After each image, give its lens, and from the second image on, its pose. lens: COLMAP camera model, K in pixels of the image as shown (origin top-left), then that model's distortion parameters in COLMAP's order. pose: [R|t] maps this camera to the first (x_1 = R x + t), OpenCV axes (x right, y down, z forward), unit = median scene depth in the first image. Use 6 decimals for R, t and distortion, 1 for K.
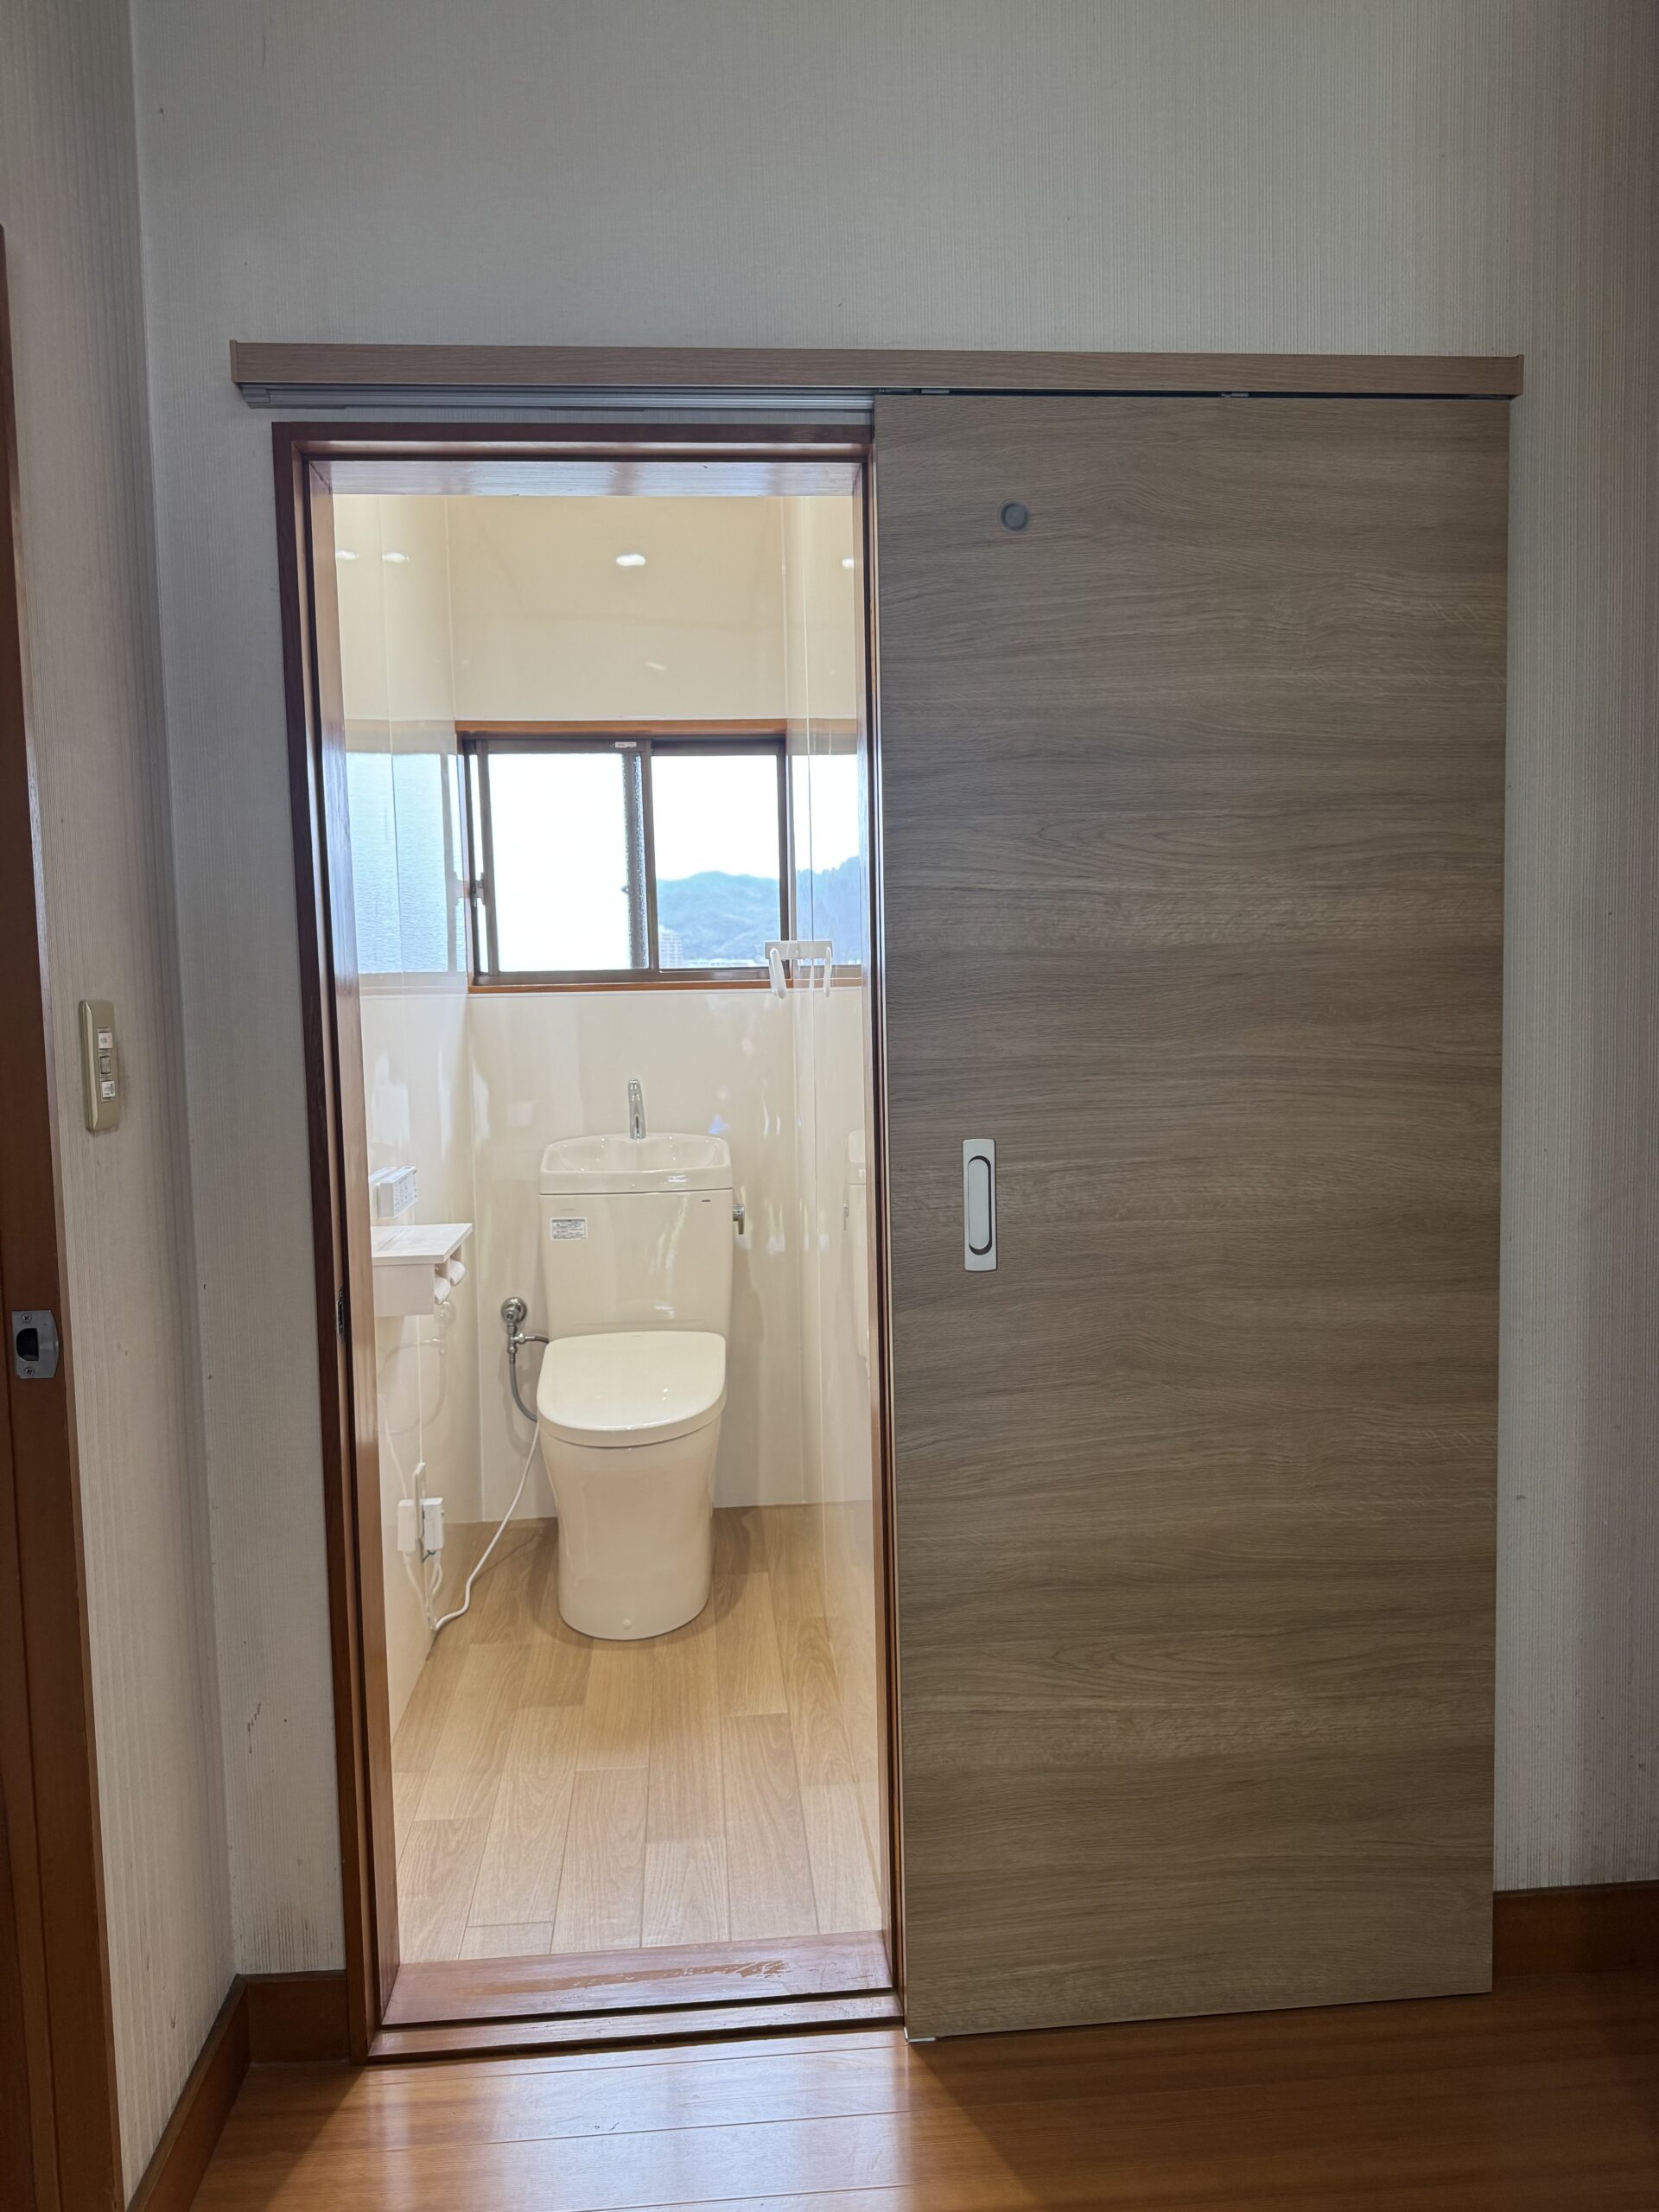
lens RADIAL K [[1547.7, 0, 836.6], [0, 1547.7, 1087.7], [0, 0, 1]] dist [0.009307, -0.031004]
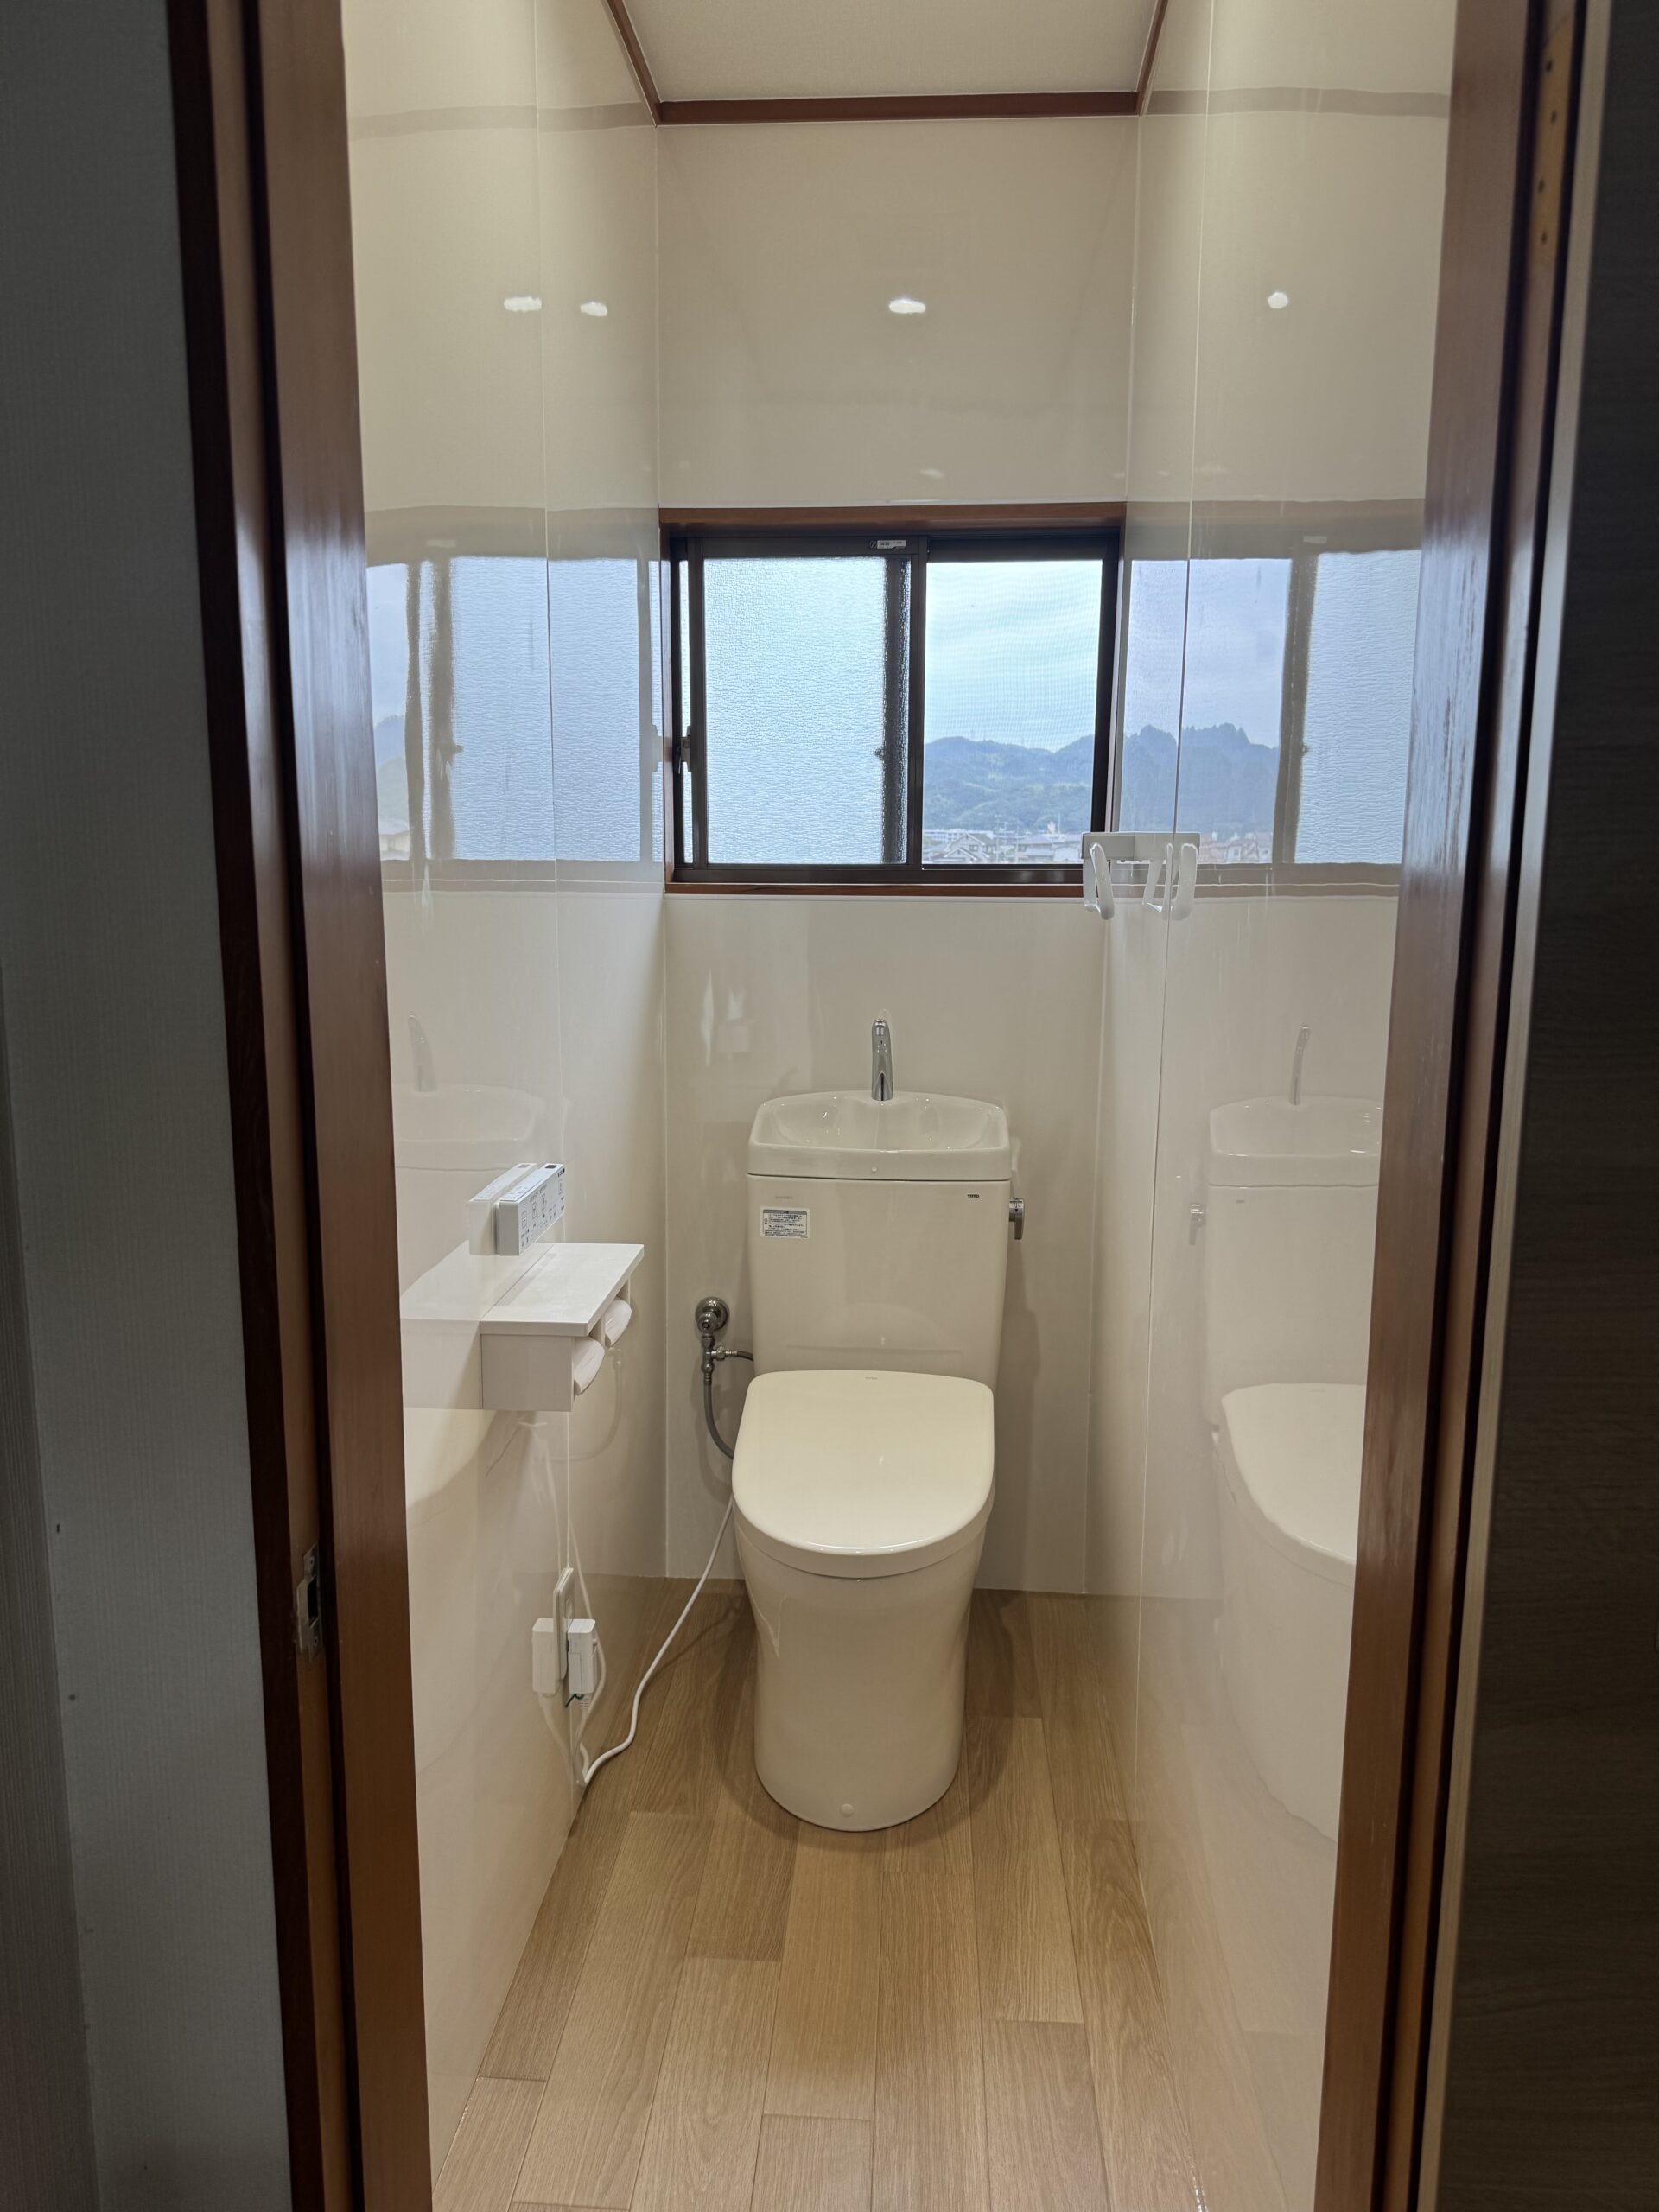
lens RADIAL K [[1547.7, 0, 833.6], [0, 1547.7, 1099.6], [0, 0, 1]] dist [0.009307, -0.031004]
pose [[0.988026, 0.051015, -0.145608, -0.047646], [-0.037608, 0.994919, 0.093389, -0.035972], [0.149632, -0.086794, 0.984925, 0.289199]]
